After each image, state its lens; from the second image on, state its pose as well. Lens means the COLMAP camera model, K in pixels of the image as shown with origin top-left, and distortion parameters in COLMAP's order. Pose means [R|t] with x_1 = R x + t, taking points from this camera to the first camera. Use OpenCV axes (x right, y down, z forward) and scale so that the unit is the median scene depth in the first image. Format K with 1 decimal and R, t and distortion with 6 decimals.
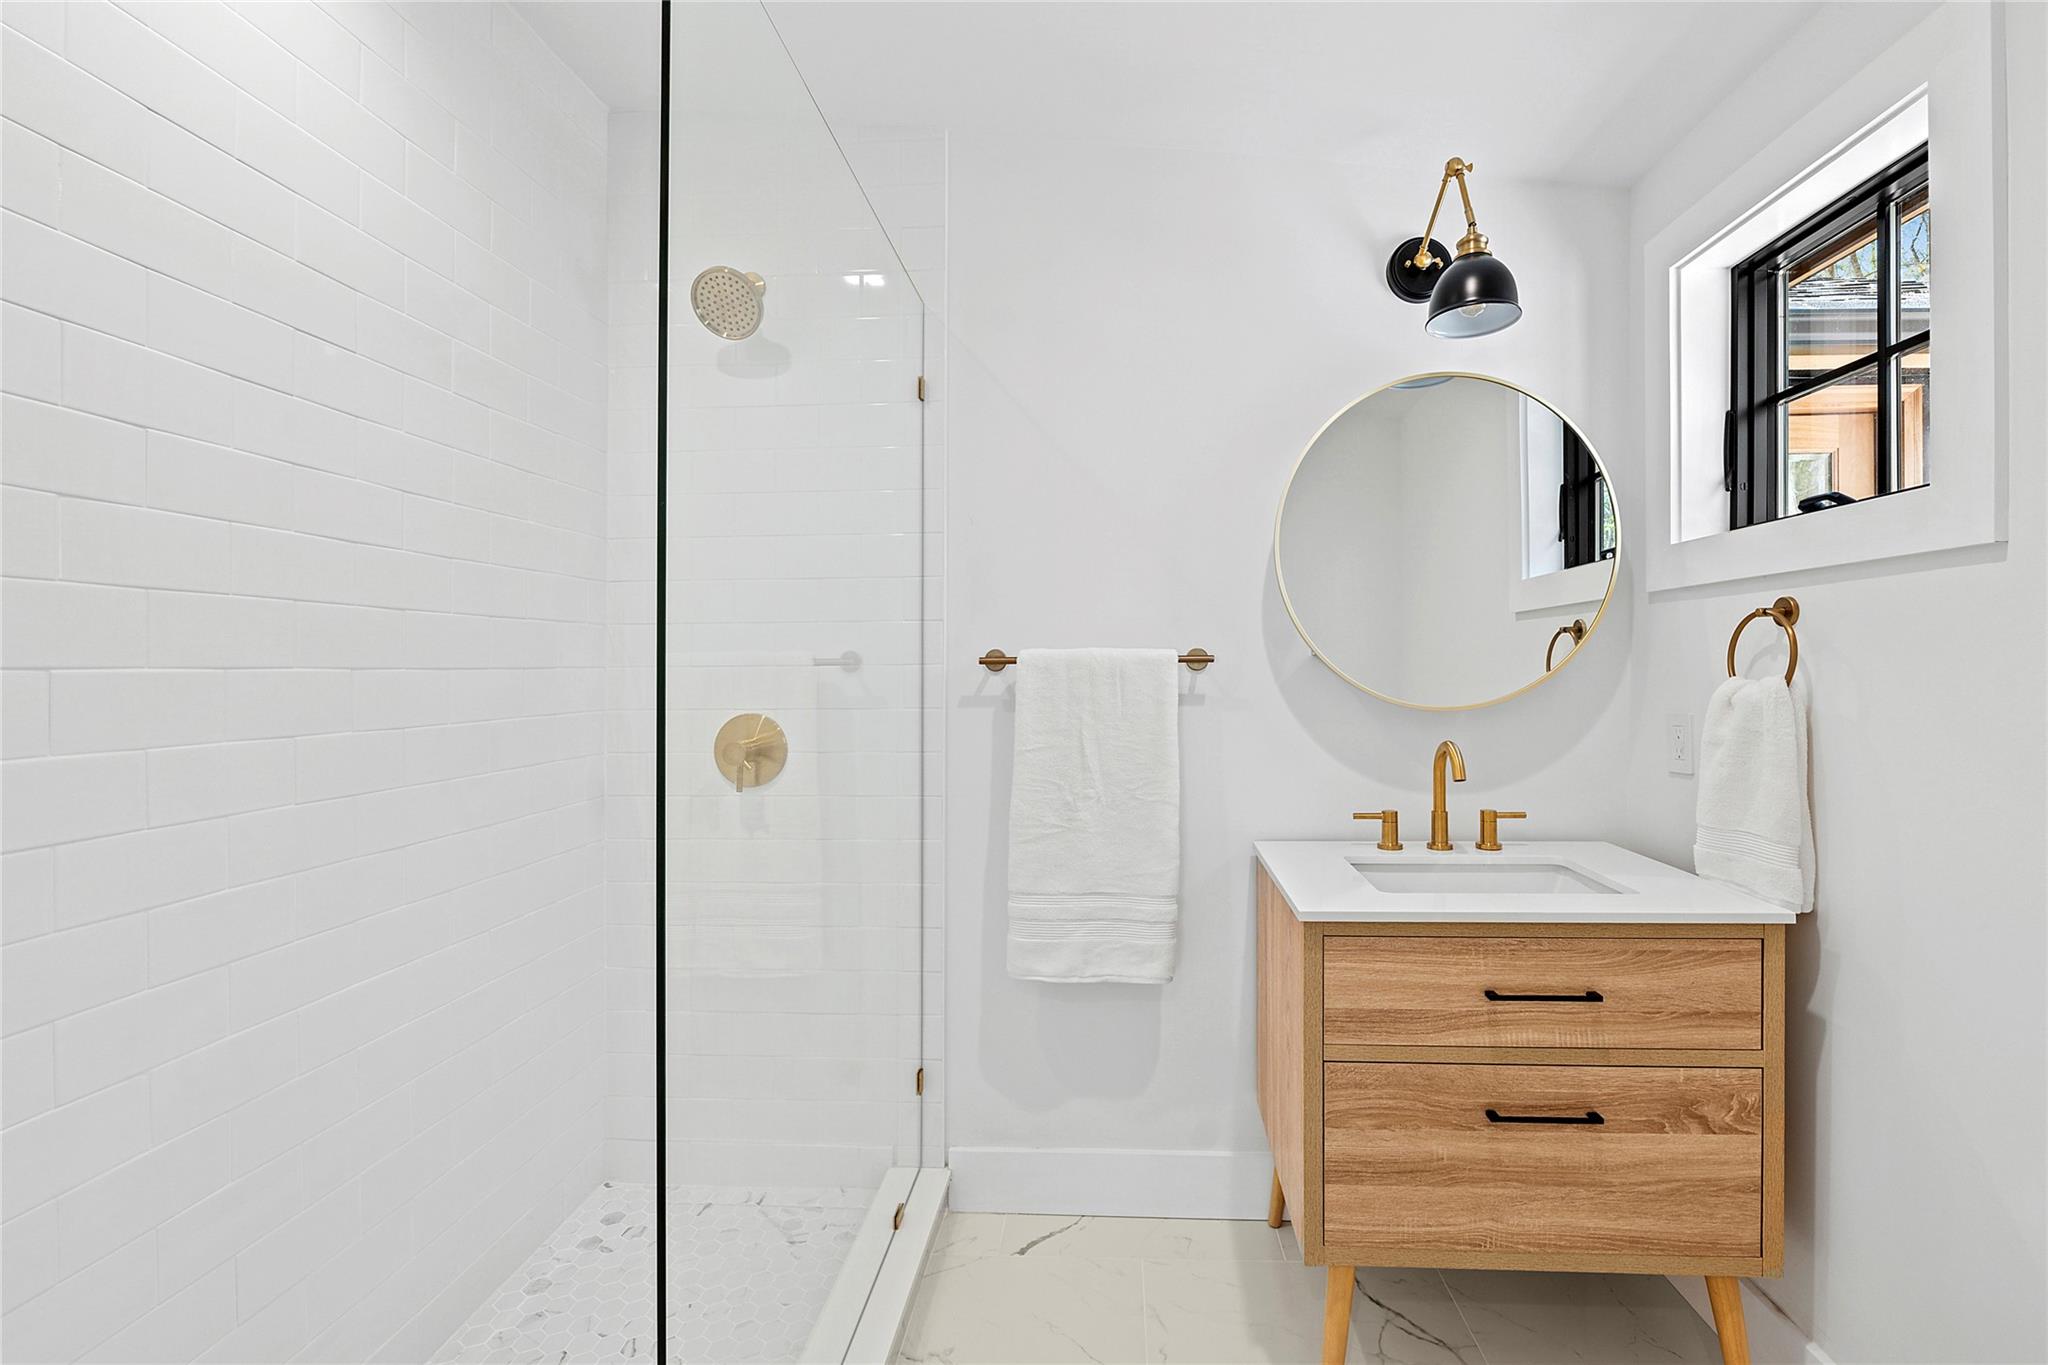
lens RADIAL K [[884.1, 0, 1038.9], [0, 884.1, 671.1], [0, 0, 1]] dist [-0.017584, -0.000120]
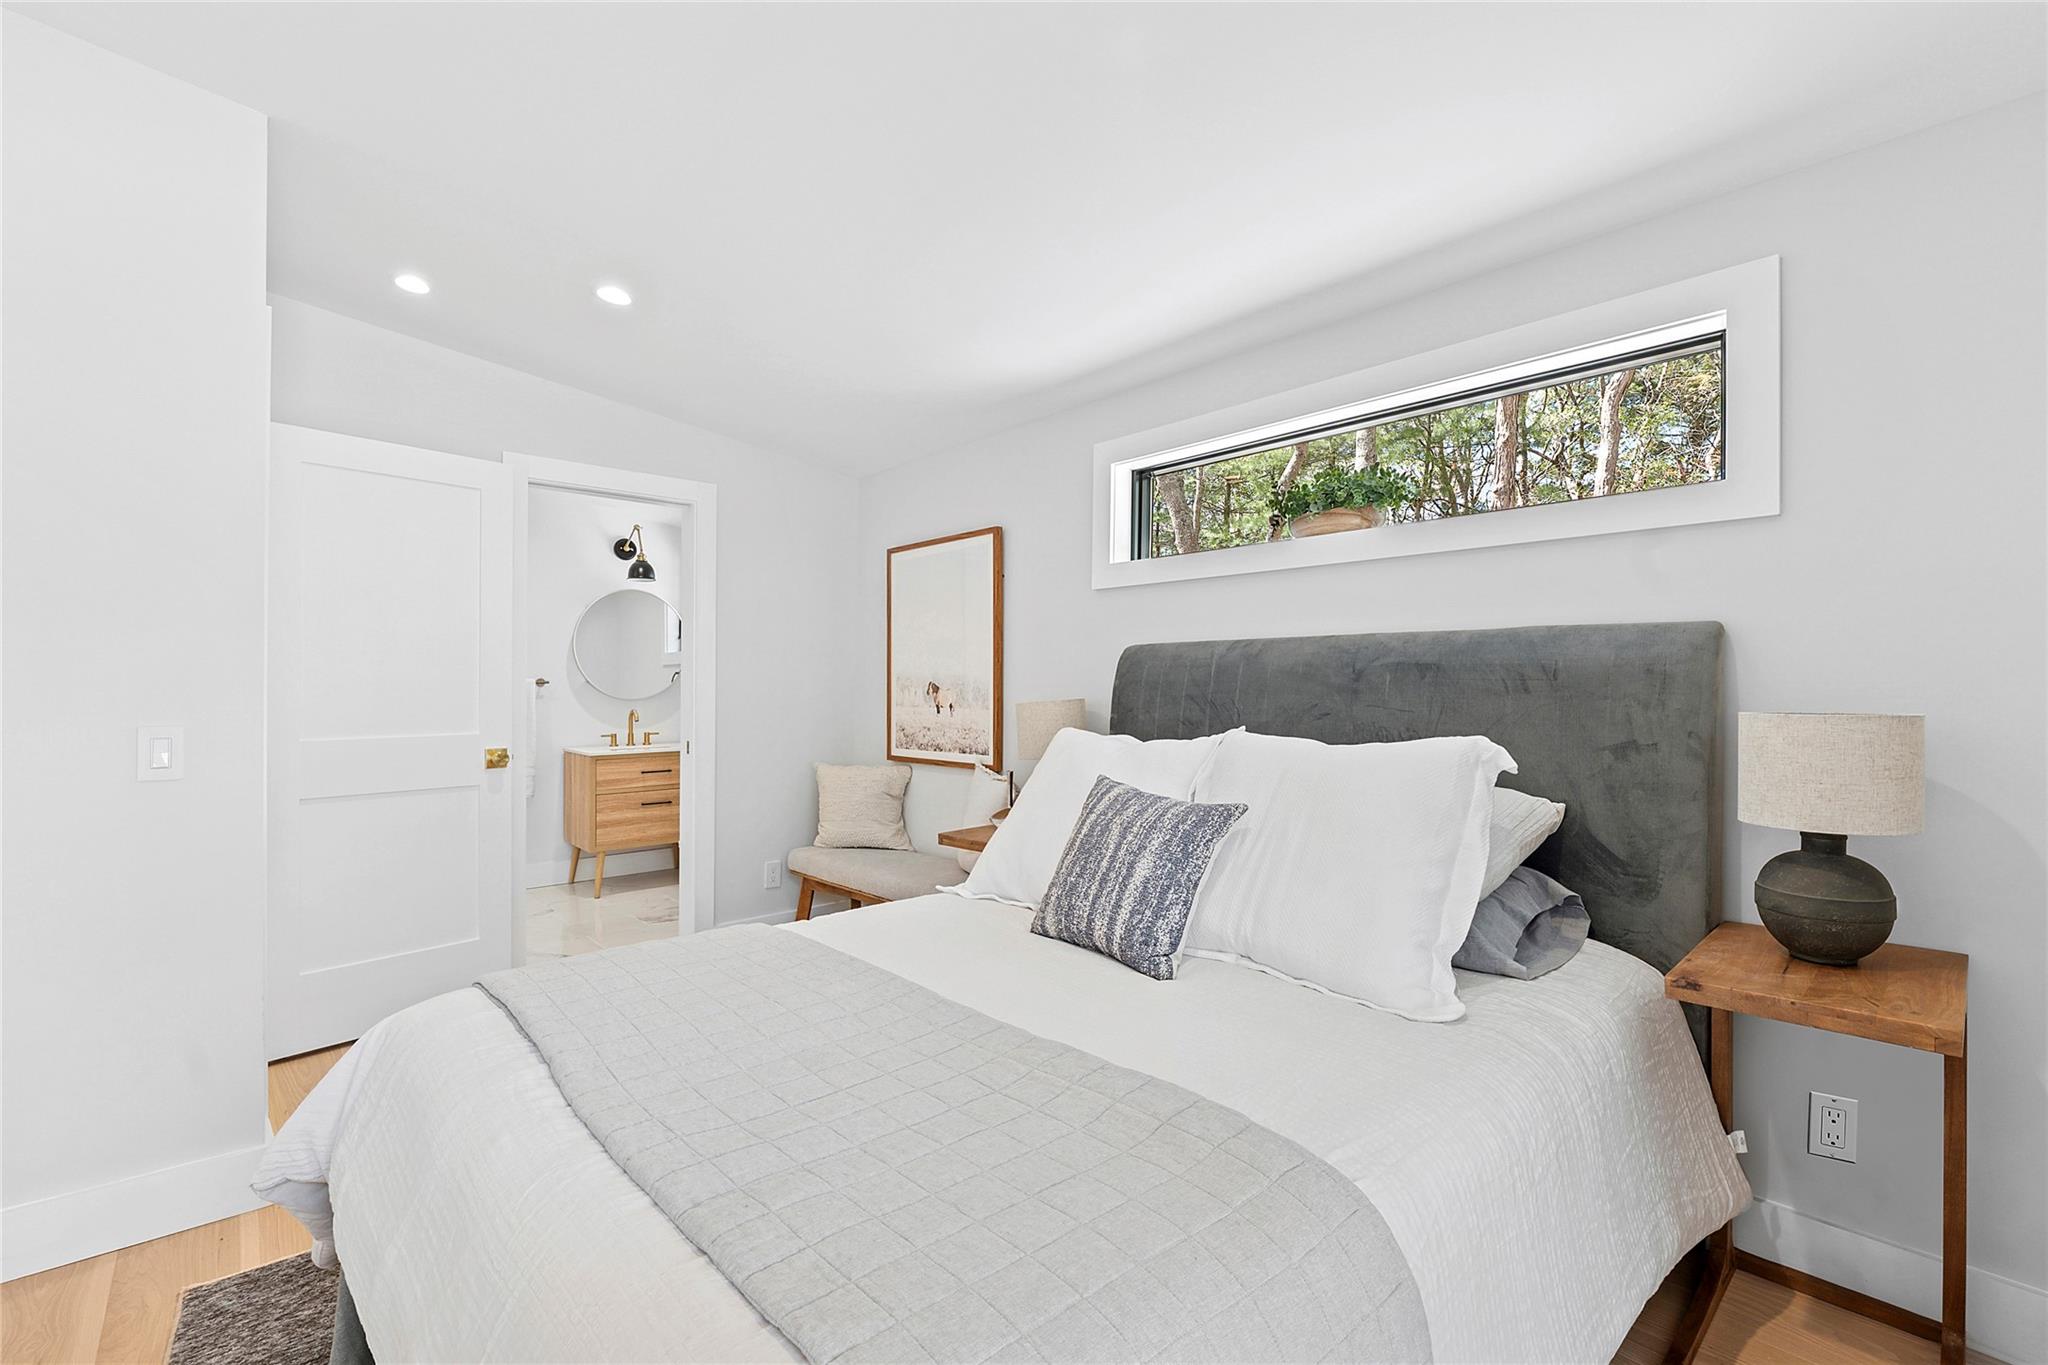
lens RADIAL K [[891.1, 0, 1032.2], [0, 891.1, 679.6], [0, 0, 1]] dist [0.001532, 0.000038]
pose [[0.672146, 0.009120, 0.740362, -0.894960], [-0.004018, 0.999954, -0.008670, -0.003506], [-0.740407, 0.002852, 0.672152, -2.099582]]
